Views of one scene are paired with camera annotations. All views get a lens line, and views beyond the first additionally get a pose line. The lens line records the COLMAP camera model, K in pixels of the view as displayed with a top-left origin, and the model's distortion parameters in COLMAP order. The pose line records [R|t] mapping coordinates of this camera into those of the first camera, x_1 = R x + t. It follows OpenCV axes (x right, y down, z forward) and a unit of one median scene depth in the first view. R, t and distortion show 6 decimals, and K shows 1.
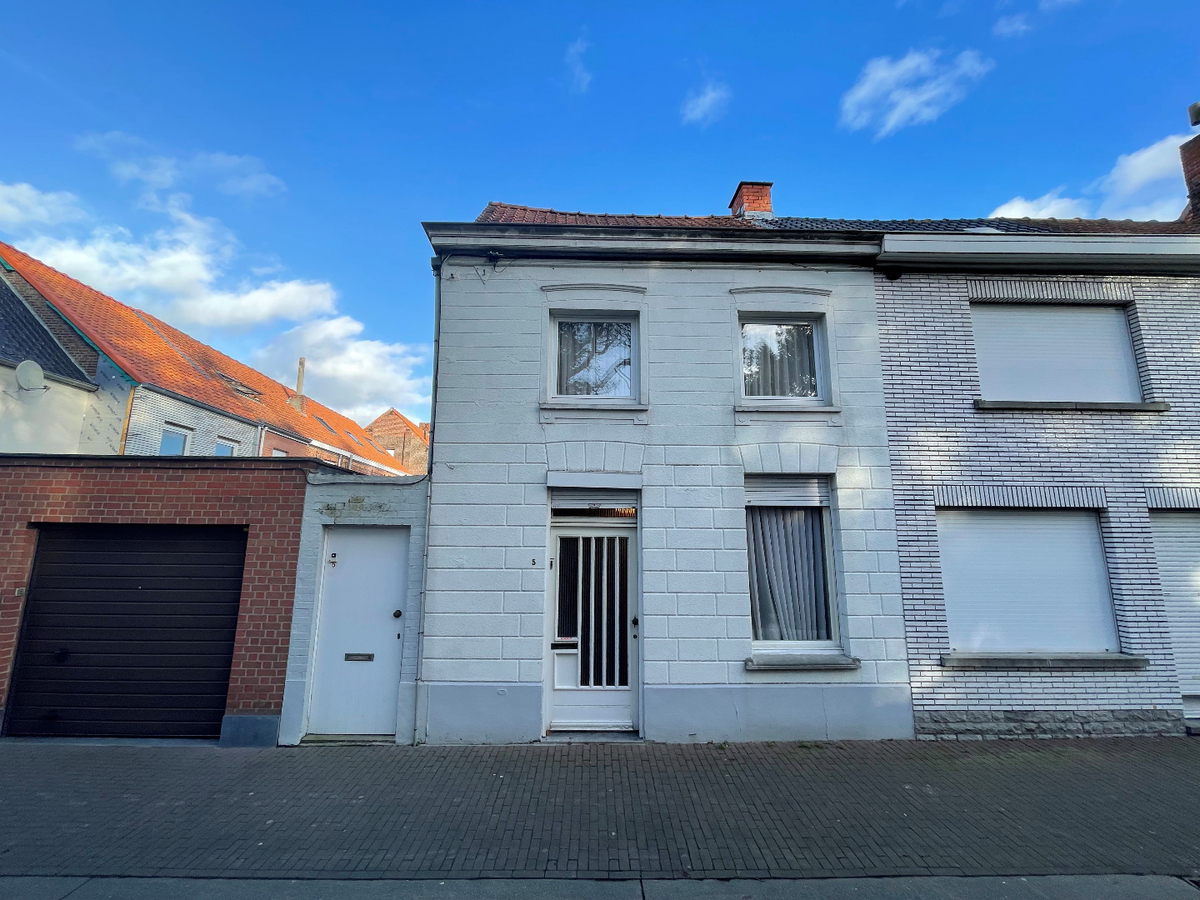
lens RADIAL K [[490.1, 0, 599.9], [0, 490.1, 451.3], [0, 0, 1]] dist [-0.001633, -0.000781]
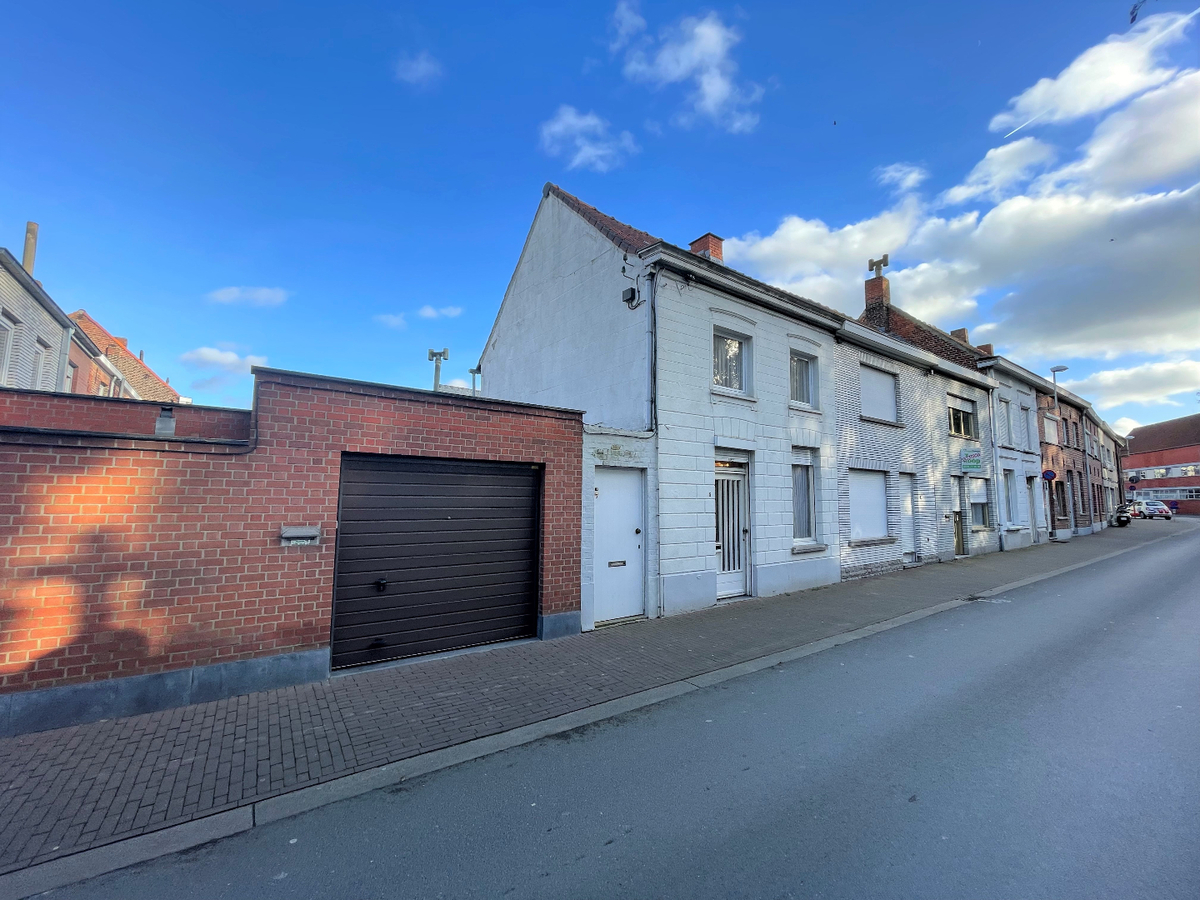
lens RADIAL K [[490.1, 0, 602.7], [0, 490.1, 447.8], [0, 0, 1]] dist [-0.001633, -0.000781]
pose [[0.821722, 0.056905, 0.567041, -1.281426], [-0.100953, 0.993801, 0.046563, 0.043718], [-0.560876, -0.095506, 0.822372, -0.053893]]
